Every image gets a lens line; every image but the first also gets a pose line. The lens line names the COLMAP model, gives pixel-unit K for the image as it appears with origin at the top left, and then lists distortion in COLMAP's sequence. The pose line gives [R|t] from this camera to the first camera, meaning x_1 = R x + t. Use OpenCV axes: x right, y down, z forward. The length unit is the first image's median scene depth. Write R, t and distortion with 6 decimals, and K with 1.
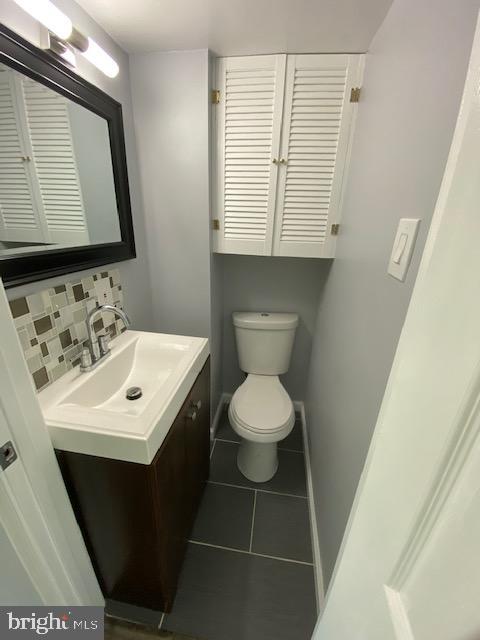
lens RADIAL K [[264.0, 0, 240.6], [0, 264.0, 323.0], [0, 0, 1]] dist [0.024652, -0.024437]
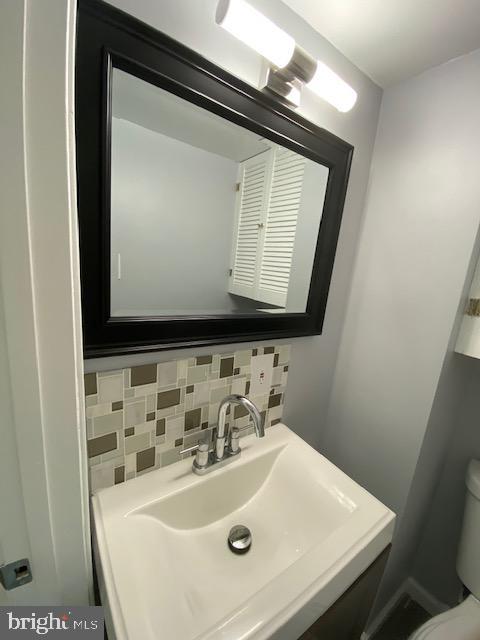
lens RADIAL K [[264.0, 0, 240.6], [0, 264.0, 323.0], [0, 0, 1]] dist [0.024652, -0.024437]
pose [[0.688809, 0.180679, -0.702066, -0.045619], [-0.327078, 0.941727, -0.078546, -0.187793], [0.646963, 0.283734, 0.707767, 0.417690]]
